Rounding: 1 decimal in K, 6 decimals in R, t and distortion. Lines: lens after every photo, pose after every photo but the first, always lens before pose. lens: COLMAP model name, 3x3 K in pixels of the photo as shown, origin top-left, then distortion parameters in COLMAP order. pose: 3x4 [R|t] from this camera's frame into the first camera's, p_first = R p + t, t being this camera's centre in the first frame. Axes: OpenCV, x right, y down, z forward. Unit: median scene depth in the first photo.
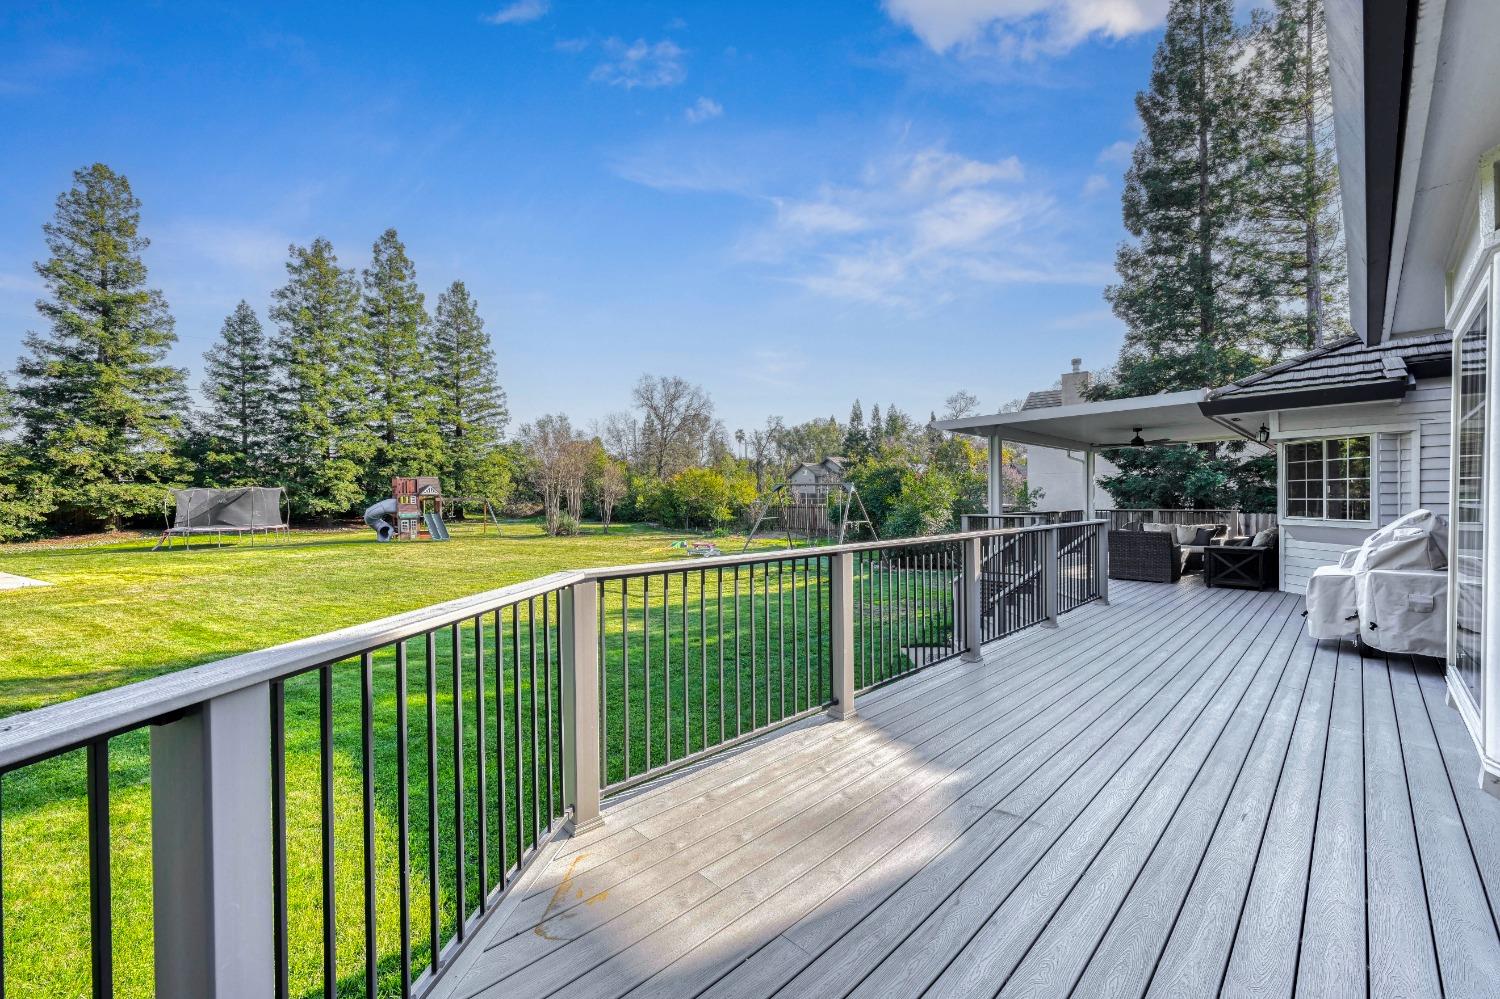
lens RADIAL K [[590.5, 0, 755.6], [0, 590.5, 503.2], [0, 0, 1]] dist [-0.002563, 0.000183]
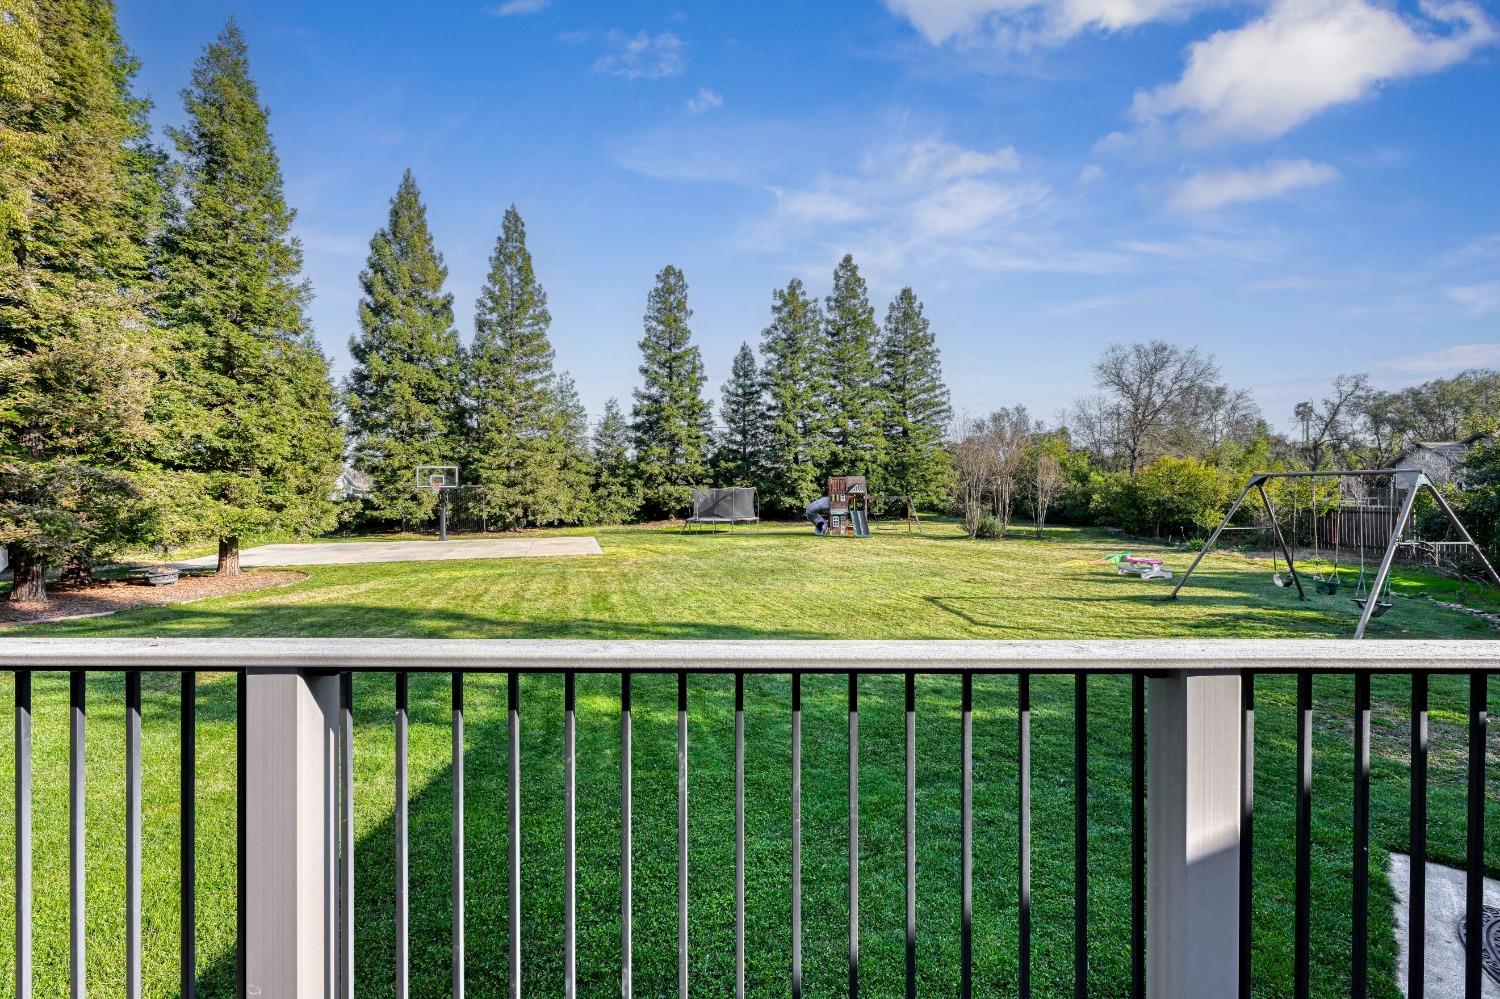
lens RADIAL K [[590.5, 0, 754.8], [0, 590.5, 503.7], [0, 0, 1]] dist [-0.002563, 0.000183]
pose [[0.706804, 0.010793, -0.707327, 0.066408], [-0.008579, 0.999941, 0.006685, -0.000538], [0.707357, 0.001343, 0.706855, 0.113363]]
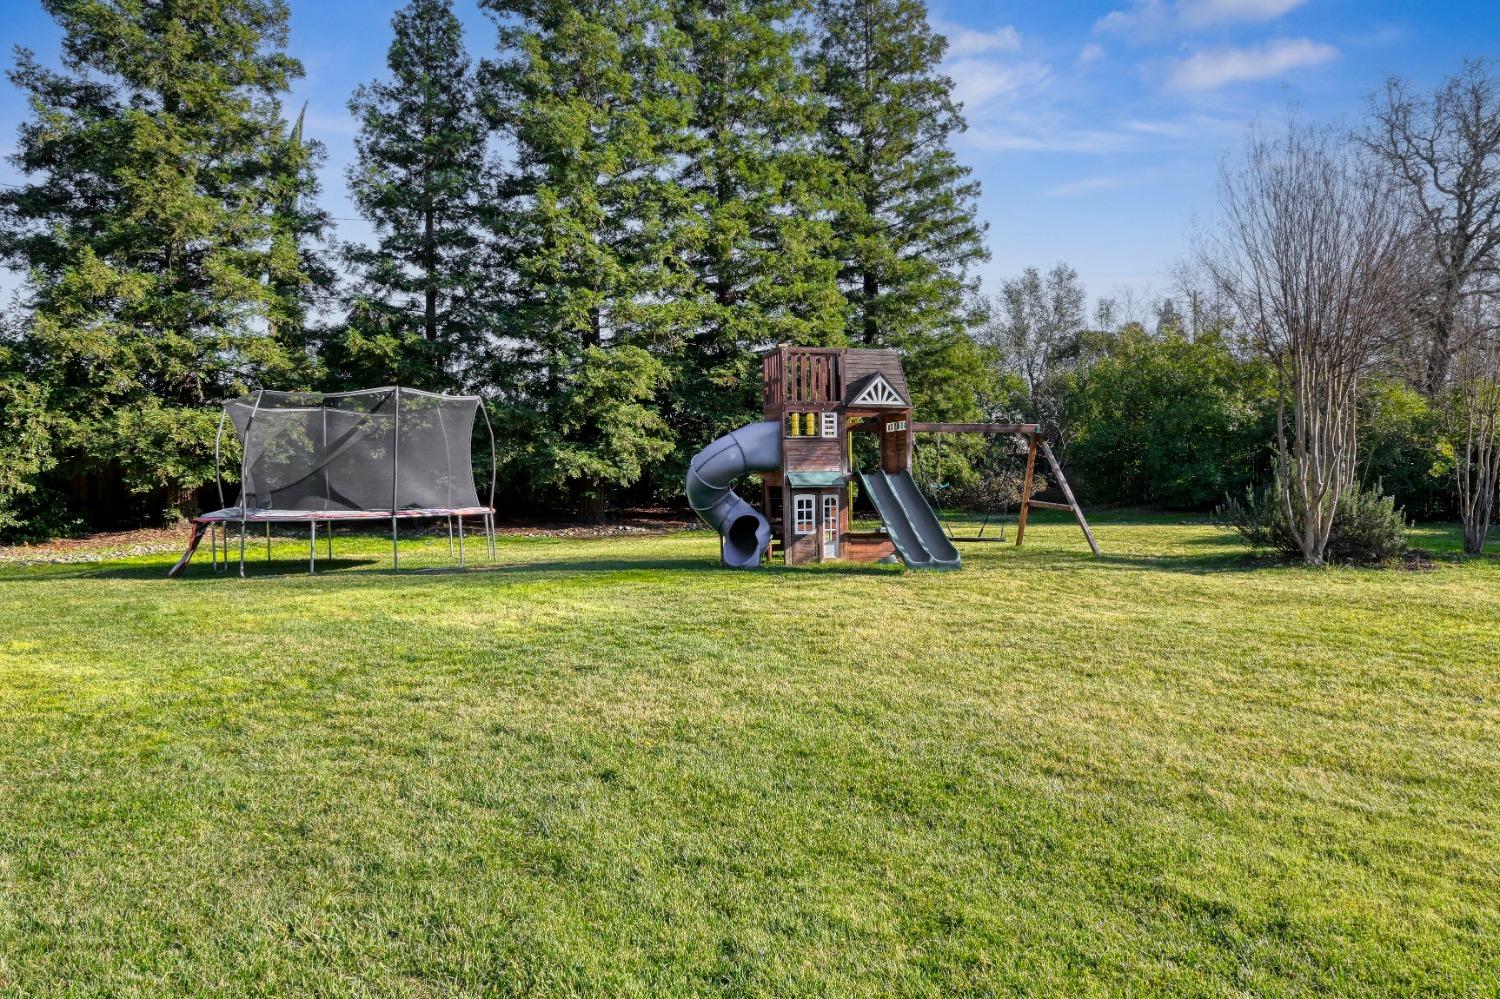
lens RADIAL K [[1041.8, 0, 747.1], [0, 1041.8, 498.4], [0, 0, 1]] dist [-0.004341, 0.004111]
pose [[0.880237, -0.001553, -0.474532, -0.350778], [-0.000606, 0.999990, -0.004397, 0.030643], [0.474534, 0.004158, 0.880227, 0.499665]]
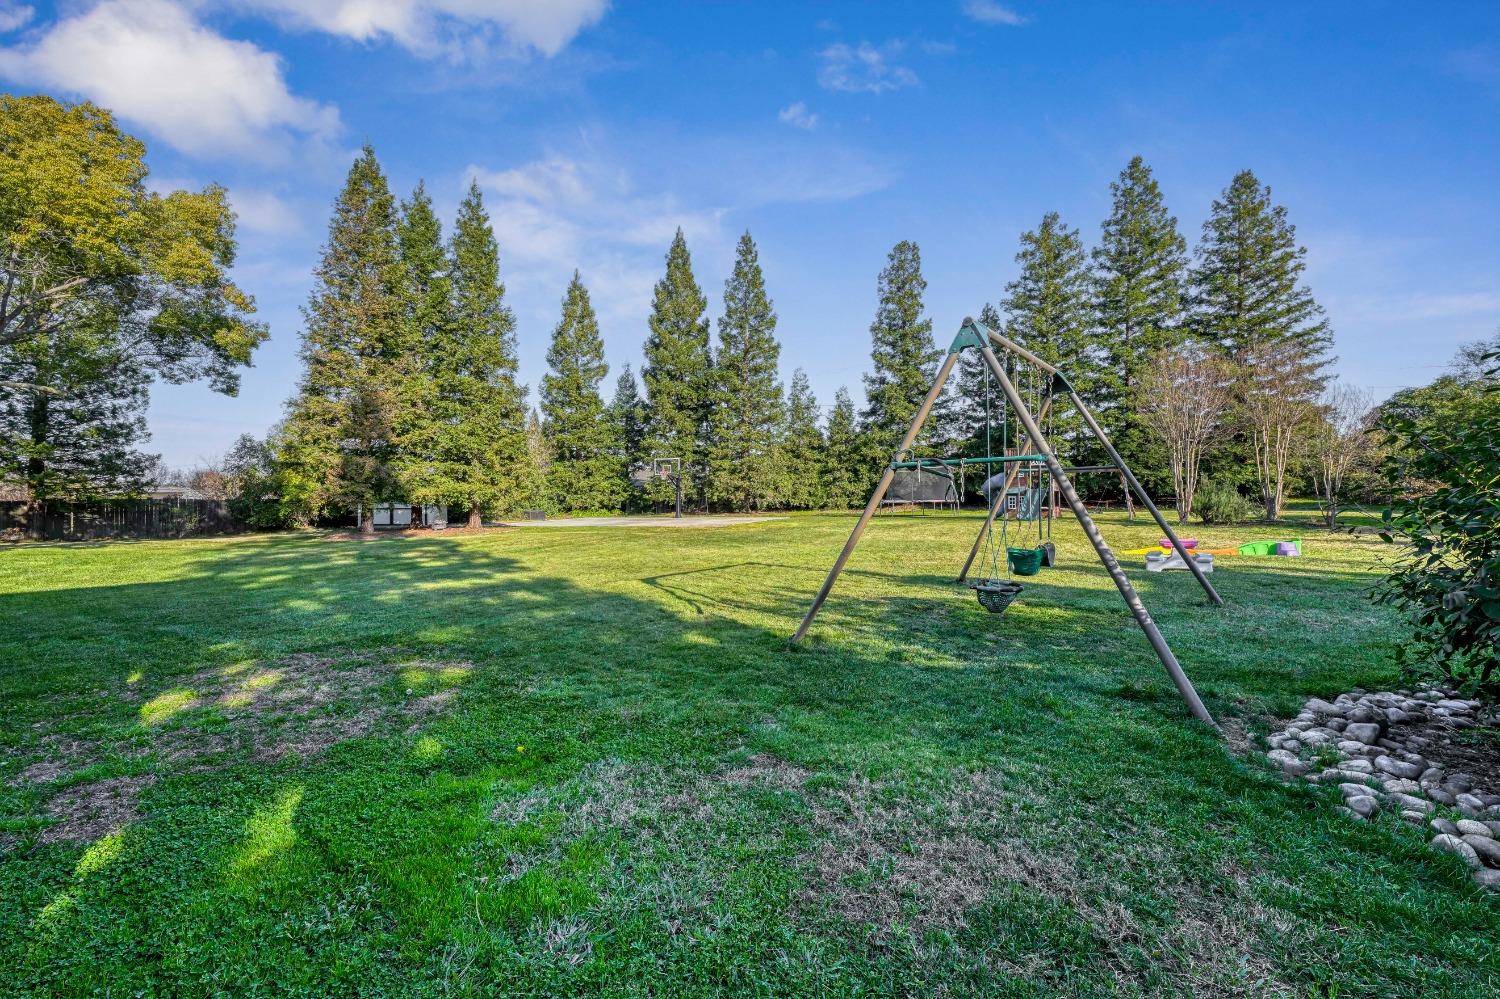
lens RADIAL K [[590.5, 0, 753.0], [0, 590.5, 506.2], [0, 0, 1]] dist [-0.002563, 0.000183]
pose [[0.080719, 0.017016, -0.996592, 0.246984], [0.000603, 0.999853, 0.017120, 0.026947], [0.996737, -0.001983, 0.080697, 0.495218]]
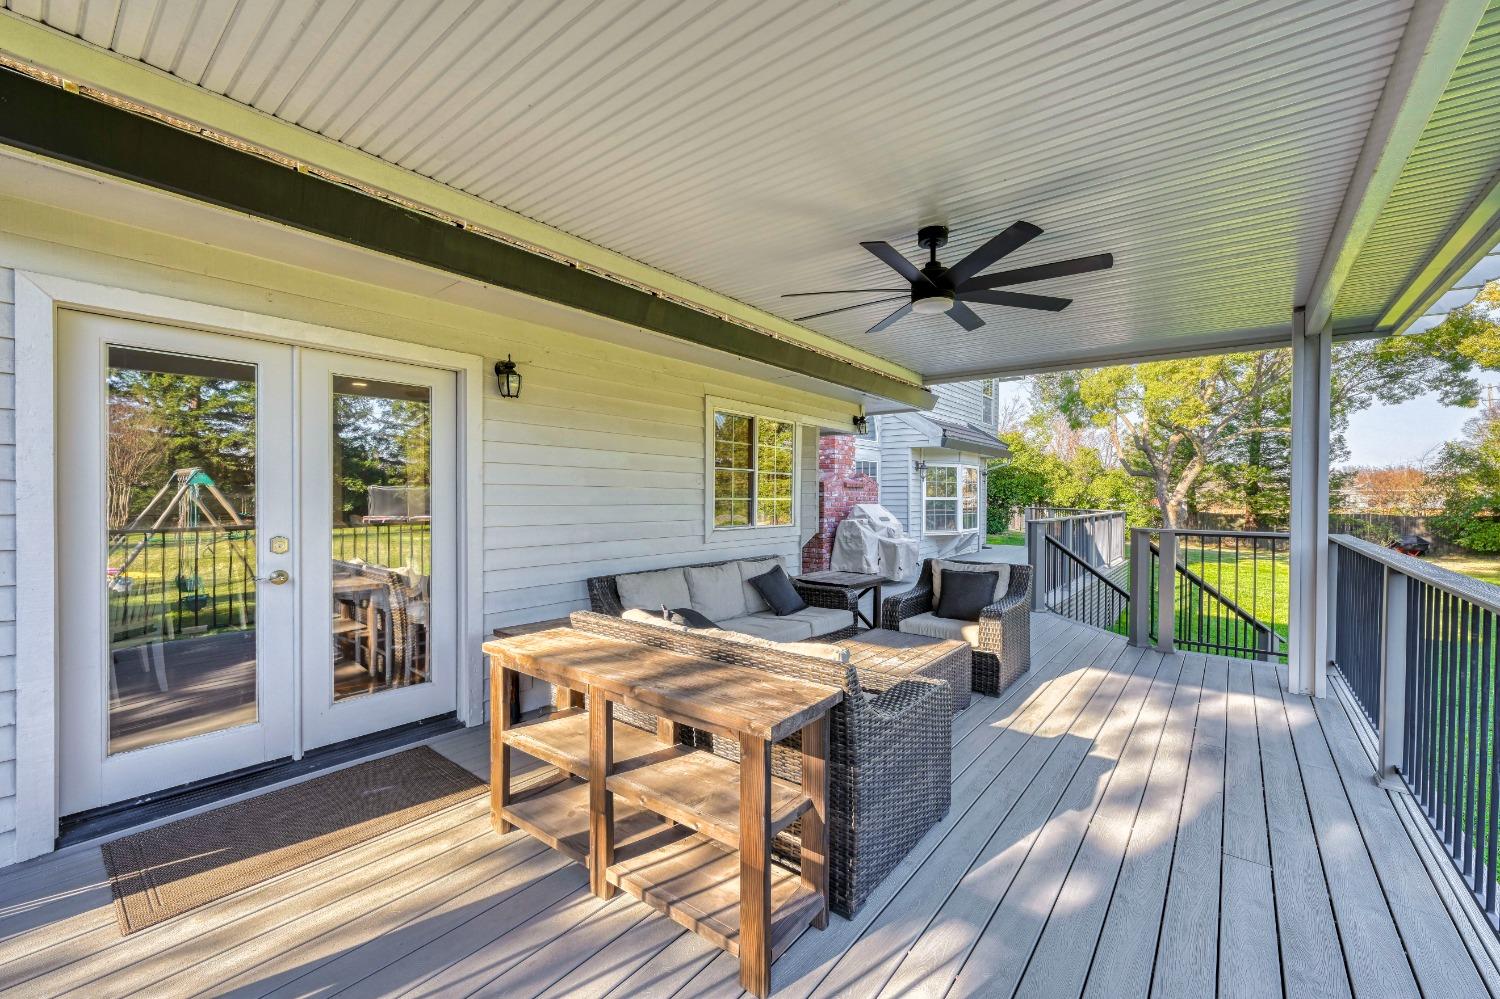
lens RADIAL K [[590.5, 0, 753.6], [0, 590.5, 502.0], [0, 0, 1]] dist [-0.002563, 0.000183]
pose [[-0.993678, 0.003963, -0.112196, 0.280862], [0.002458, 0.999905, 0.013548, -0.002554], [0.112239, 0.013187, -0.993594, 0.453832]]
